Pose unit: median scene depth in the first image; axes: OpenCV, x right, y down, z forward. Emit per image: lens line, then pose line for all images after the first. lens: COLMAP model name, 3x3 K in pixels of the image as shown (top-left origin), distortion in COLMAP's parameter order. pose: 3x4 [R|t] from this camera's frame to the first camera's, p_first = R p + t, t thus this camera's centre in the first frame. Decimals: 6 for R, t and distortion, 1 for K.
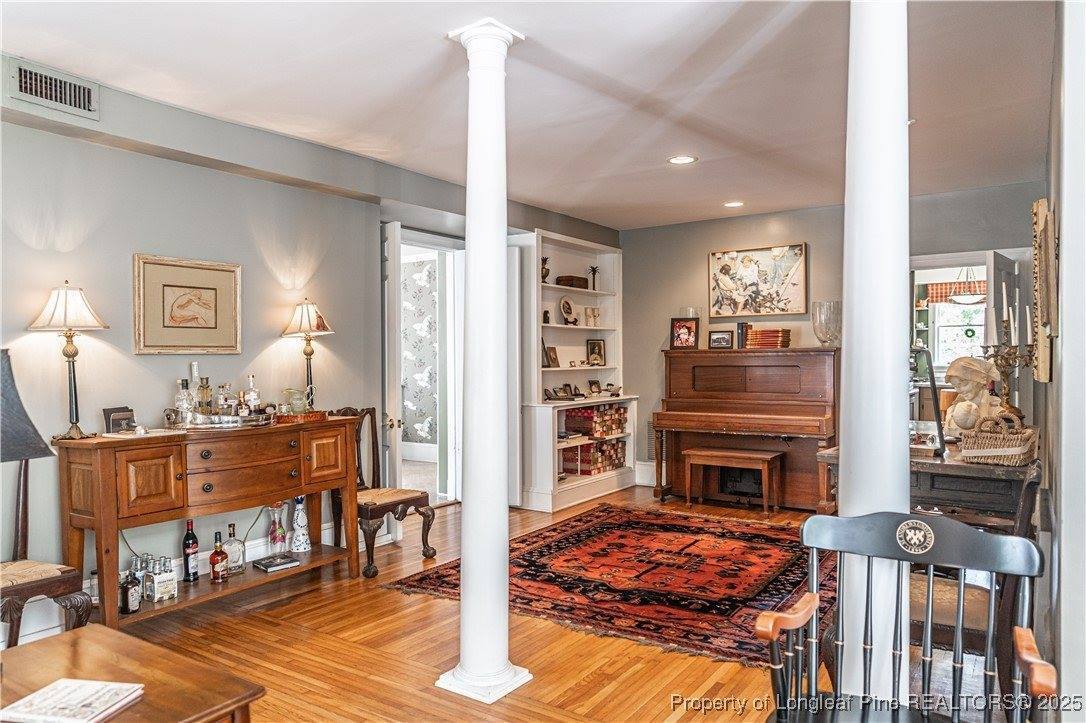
lens RADIAL K [[734.5, 0, 543.0], [0, 734.5, 361.5], [0, 0, 1]] dist [0.003027, -0.002265]
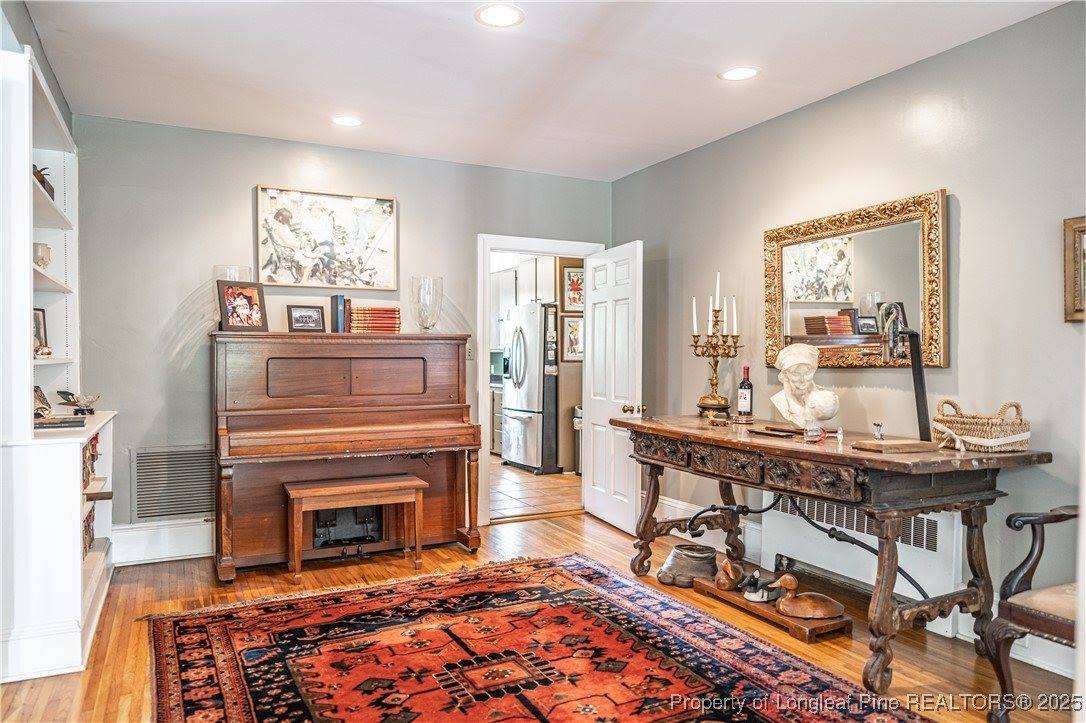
lens RADIAL K [[734.5, 0, 543.0], [0, 734.5, 361.5], [0, 0, 1]] dist [0.003027, -0.002265]
pose [[0.480483, 0.001016, 0.877003, -0.240767], [0.001110, 0.999998, -0.001766, 0.010614], [-0.877003, 0.001822, 0.480481, 0.488248]]
